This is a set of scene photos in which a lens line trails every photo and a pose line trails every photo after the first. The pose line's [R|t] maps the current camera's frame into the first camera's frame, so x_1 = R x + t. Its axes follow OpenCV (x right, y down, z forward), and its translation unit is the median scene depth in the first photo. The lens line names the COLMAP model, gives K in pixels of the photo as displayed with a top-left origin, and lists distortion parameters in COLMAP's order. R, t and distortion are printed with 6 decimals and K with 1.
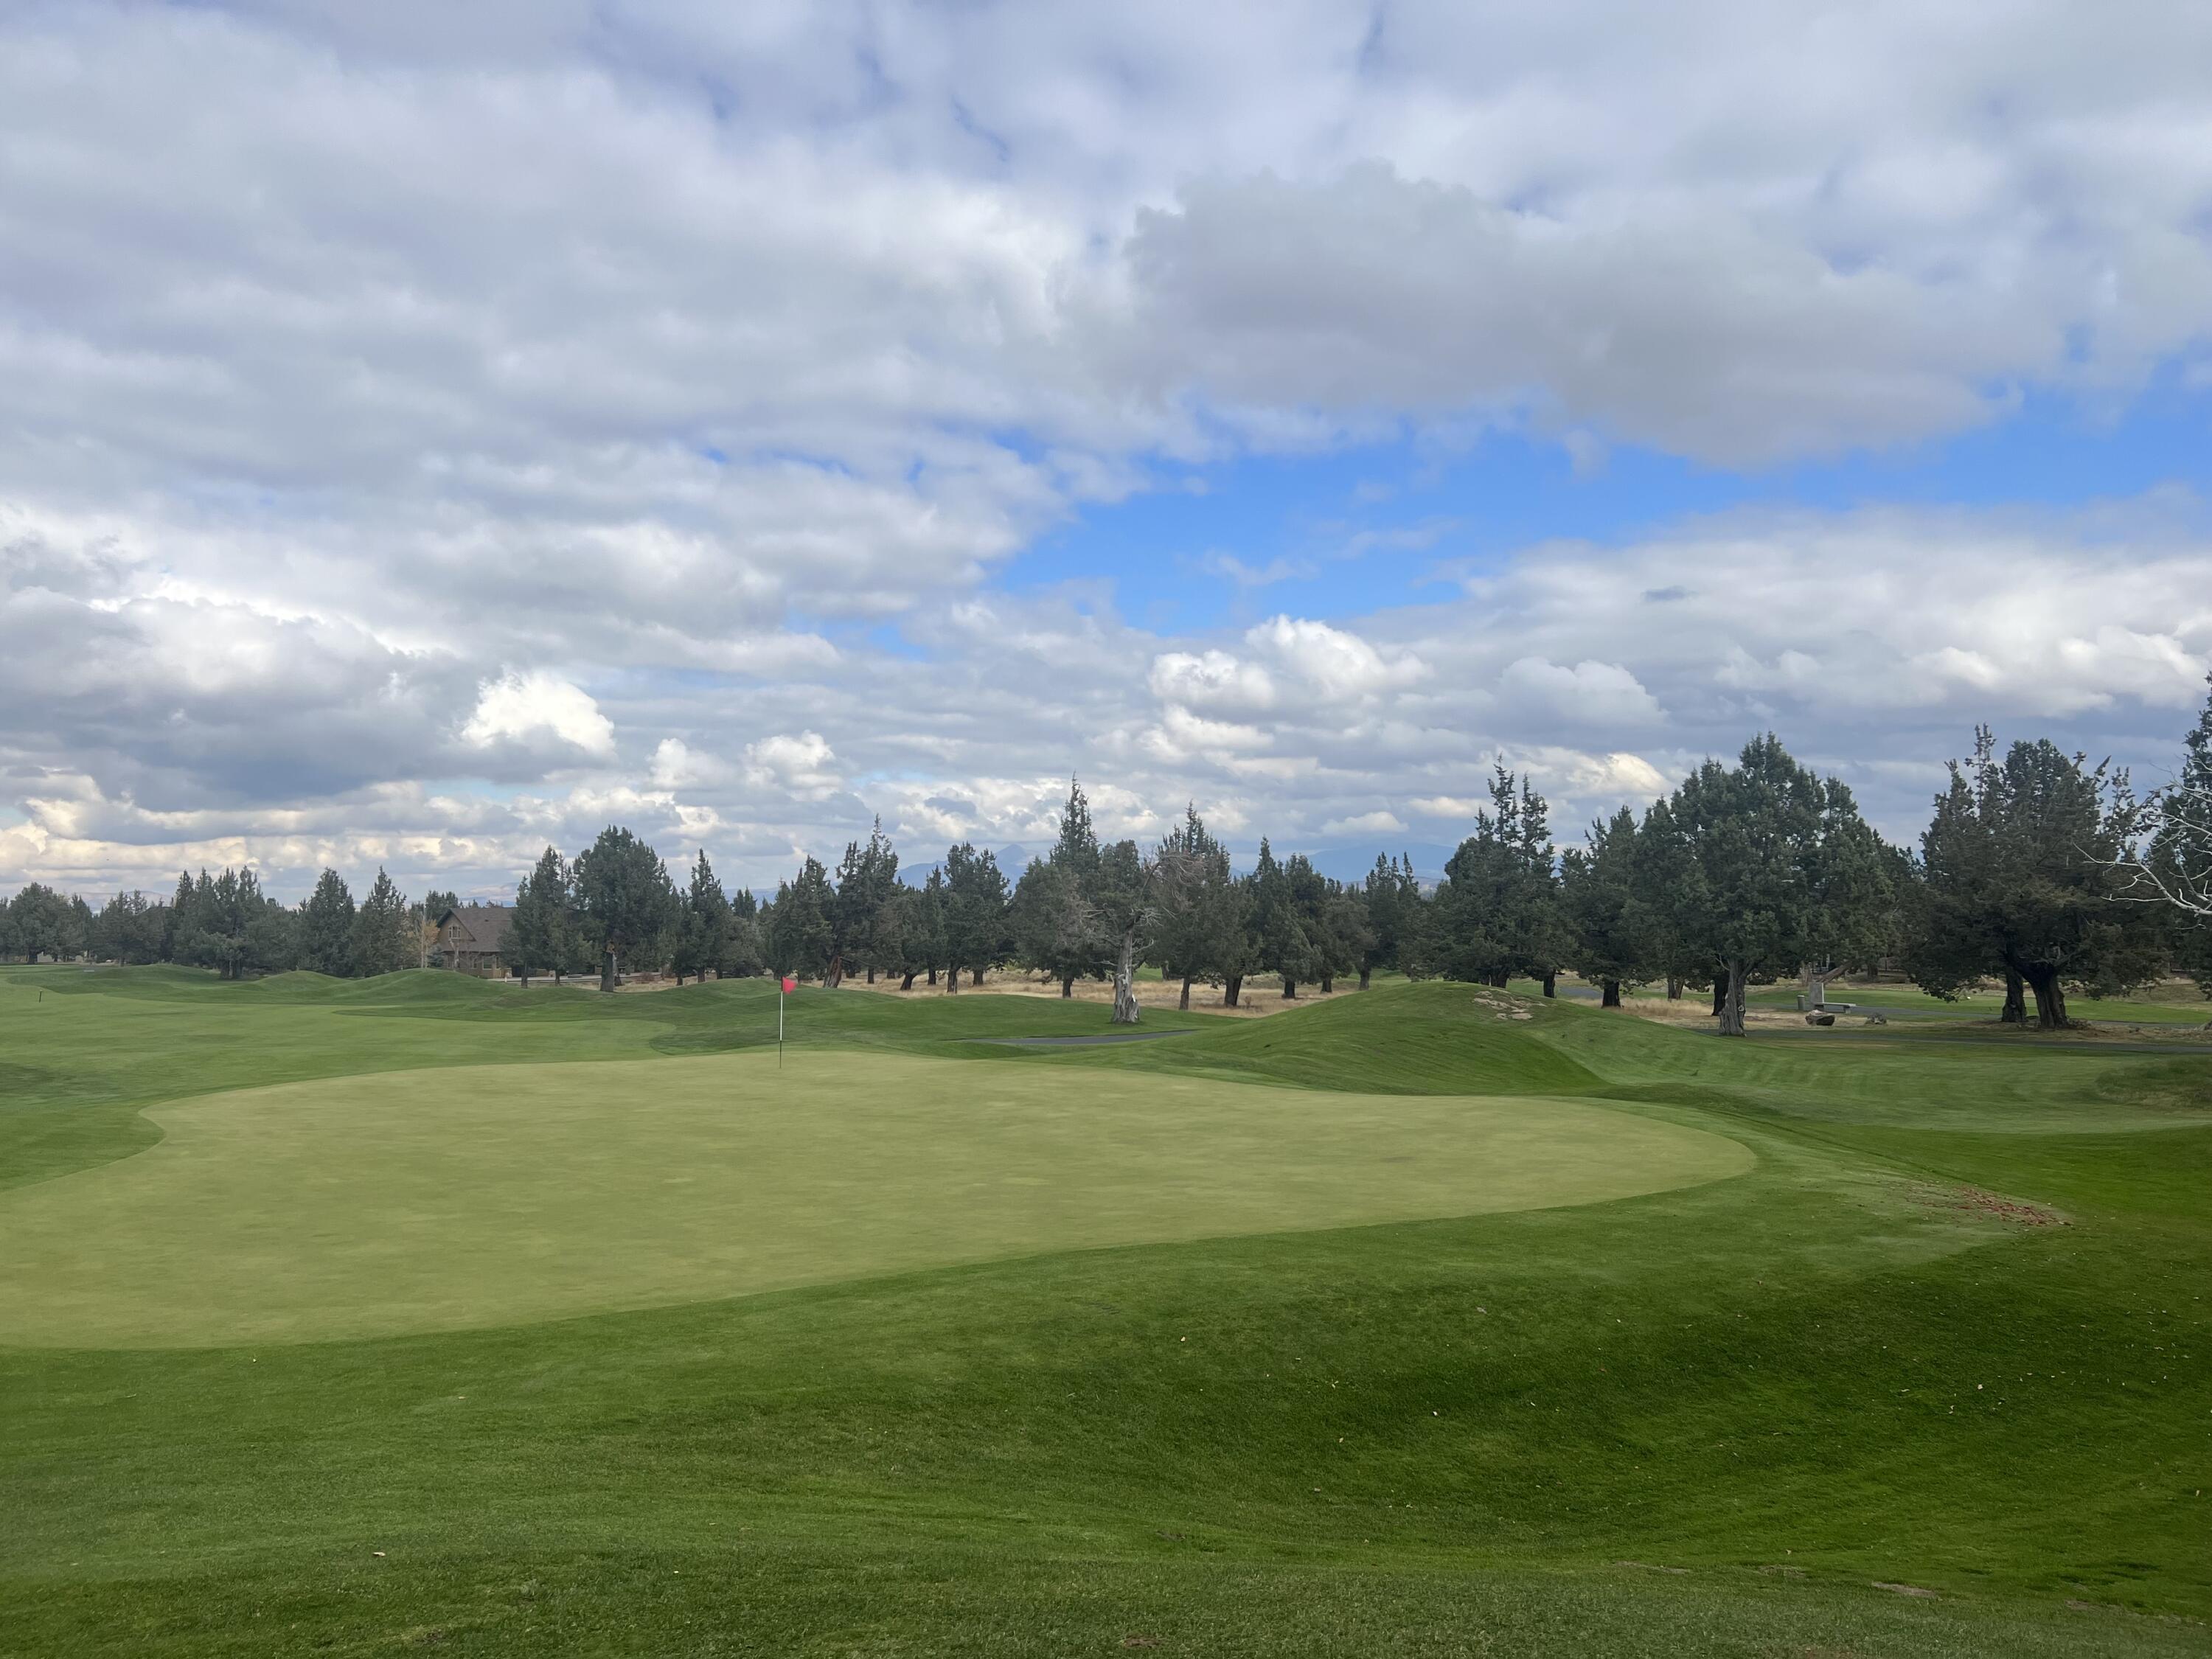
lens RADIAL K [[1668.1, 0, 1097.1], [0, 1668.1, 832.0], [0, 0, 1]] dist [0.057994, -0.063749]
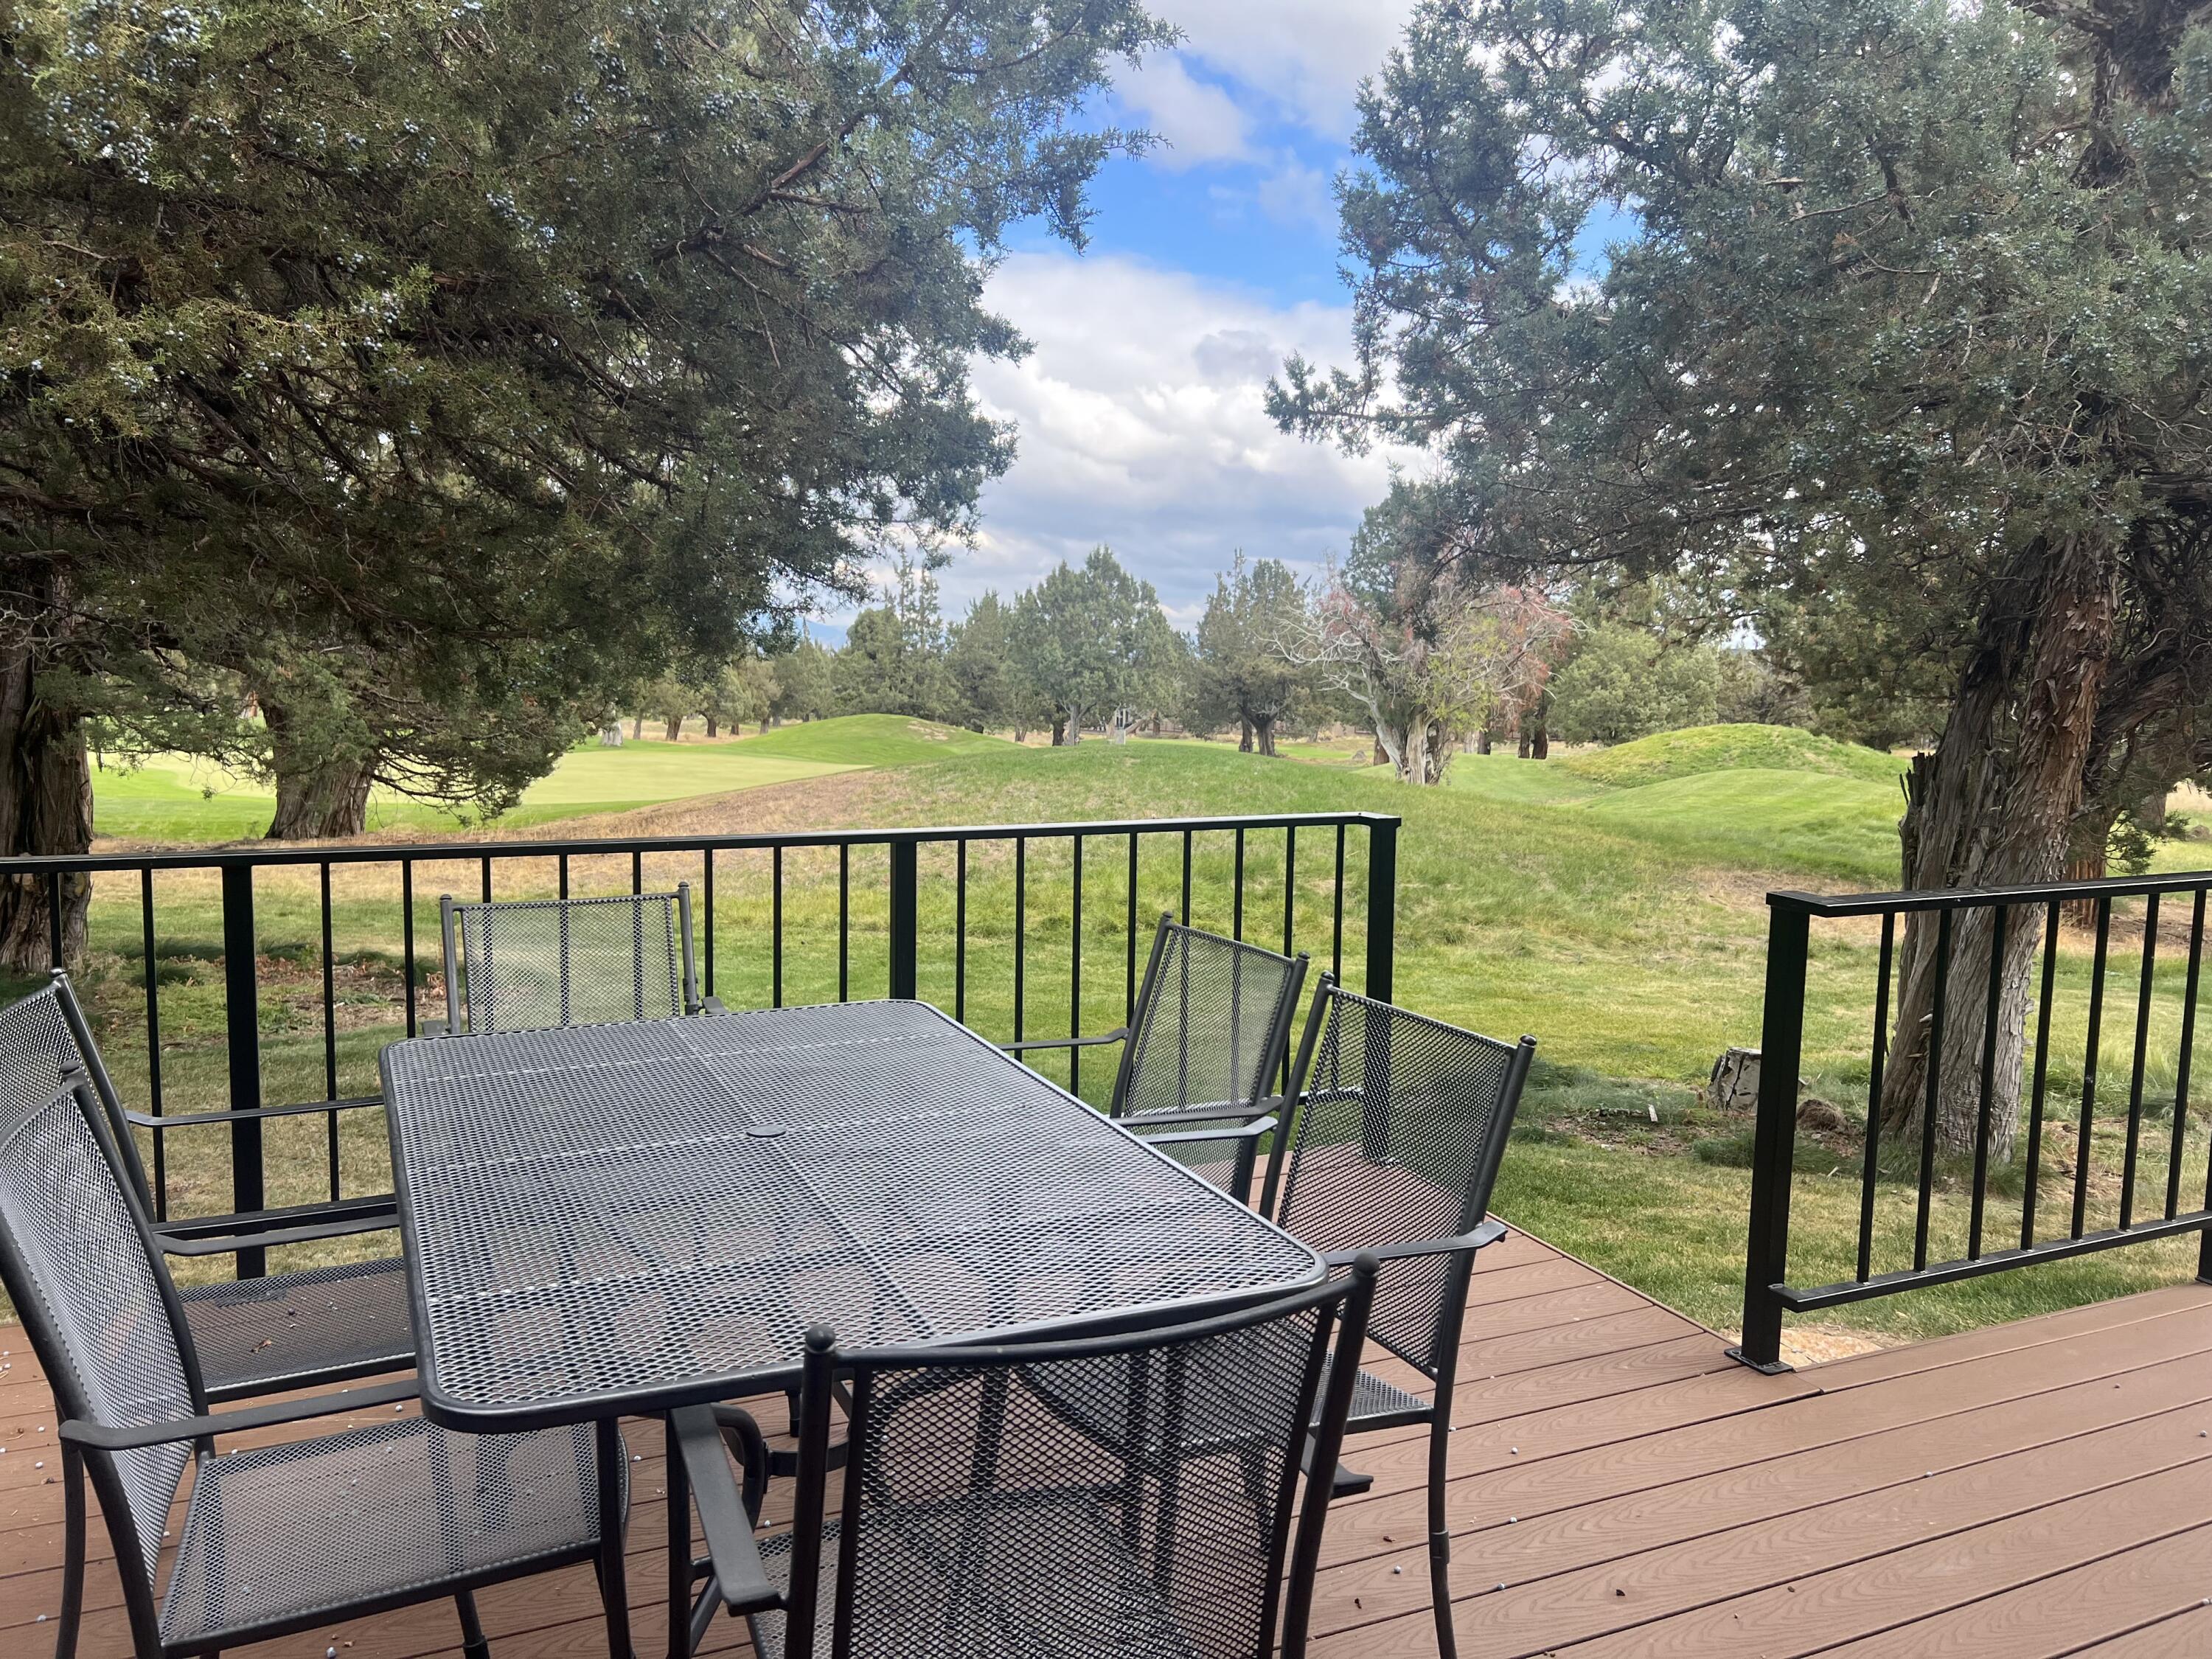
lens RADIAL K [[1668.1, 0, 1109.3], [0, 1668.1, 833.2], [0, 0, 1]] dist [0.057994, -0.063749]
pose [[0.919773, -0.003888, 0.392432, -0.140885], [-0.051594, 0.990074, 0.130735, -0.003350], [-0.389045, -0.140494, 0.910442, -0.296783]]
